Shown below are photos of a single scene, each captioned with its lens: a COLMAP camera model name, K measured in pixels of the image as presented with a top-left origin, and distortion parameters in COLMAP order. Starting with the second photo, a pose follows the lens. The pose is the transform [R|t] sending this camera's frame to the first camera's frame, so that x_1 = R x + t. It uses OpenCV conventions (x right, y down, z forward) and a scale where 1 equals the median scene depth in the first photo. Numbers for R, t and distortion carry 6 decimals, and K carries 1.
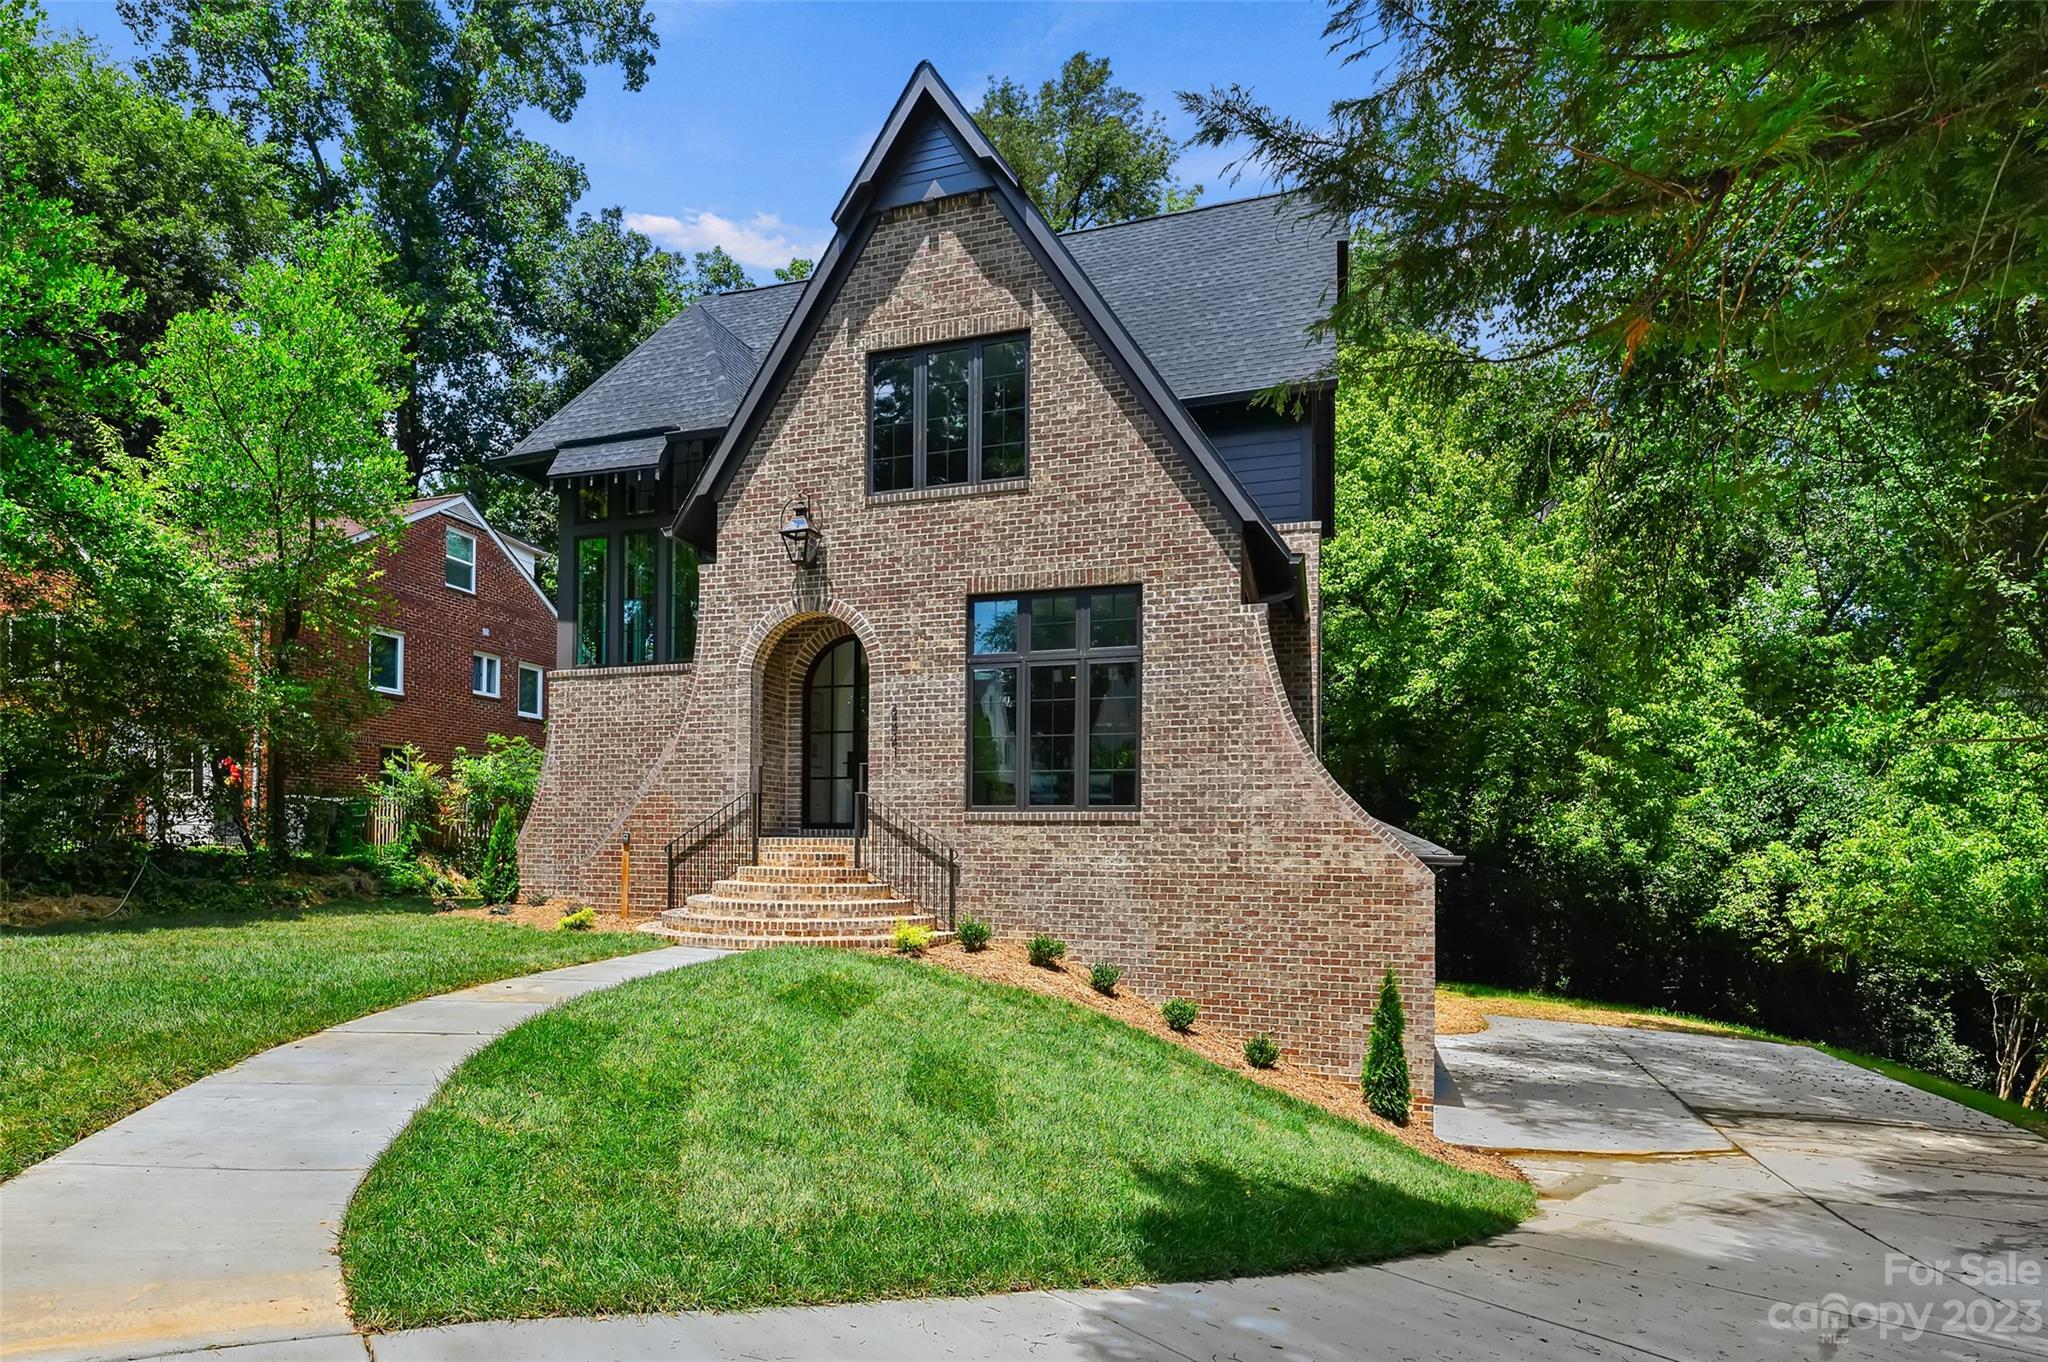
lens RADIAL K [[823.4, 0, 1093.1], [0, 823.4, 810.3], [0, 0, 1]] dist [0.001665, 0.000390]
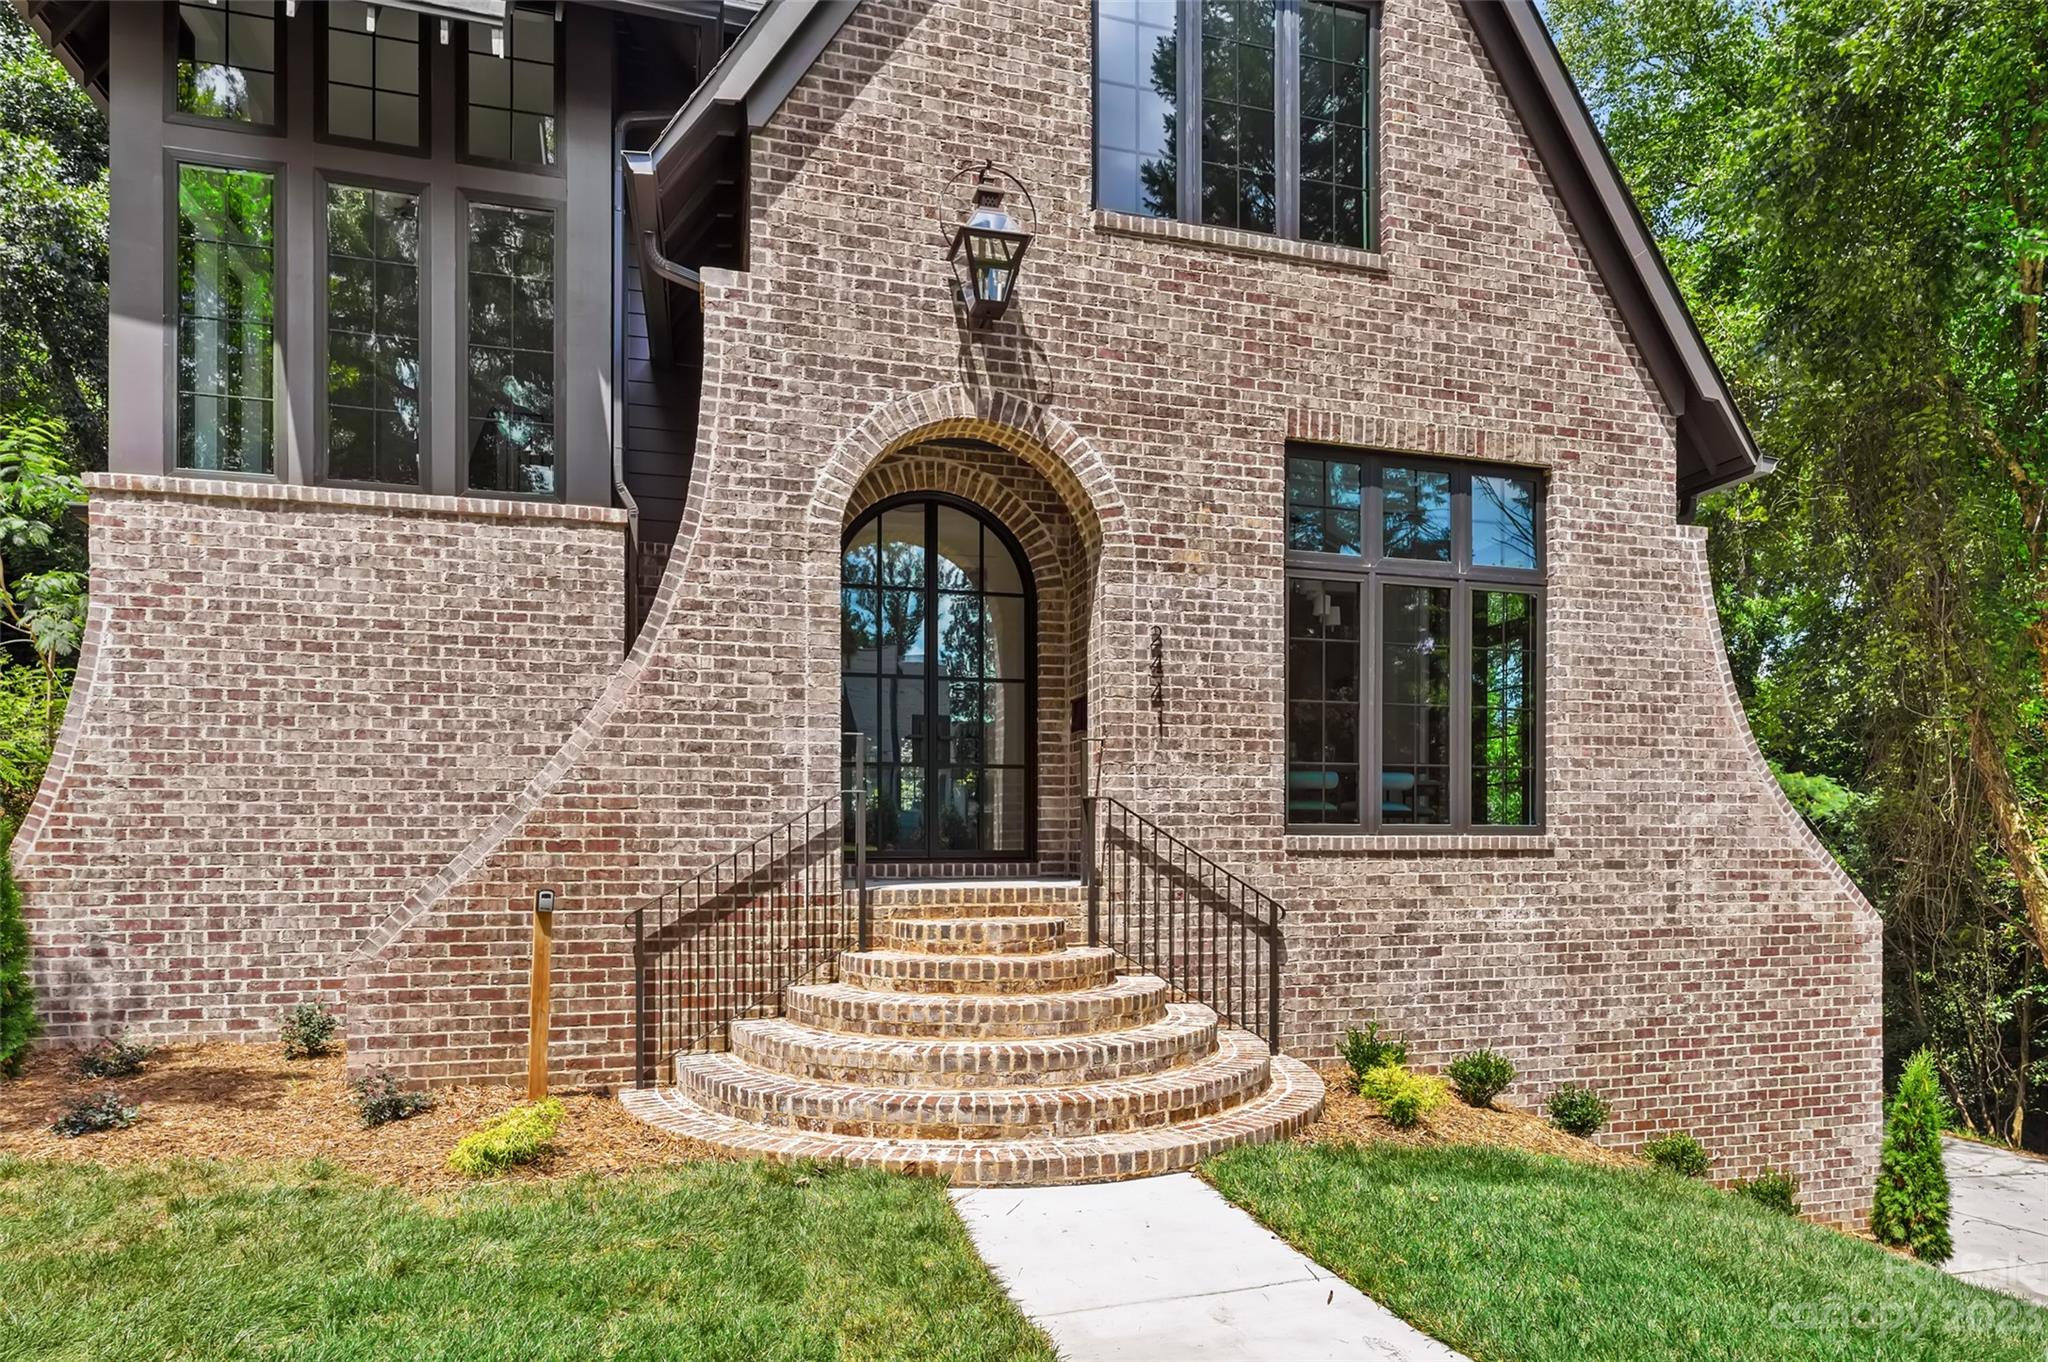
lens RADIAL K [[922.7, 0, 1045.1], [0, 922.7, 827.6], [0, 0, 1]] dist [-0.000009, -0.000167]
pose [[0.900604, 0.001254, 0.434638, -0.571754], [-0.009523, 0.999813, 0.016846, -0.011688], [-0.434536, -0.019311, 0.900448, 0.516769]]
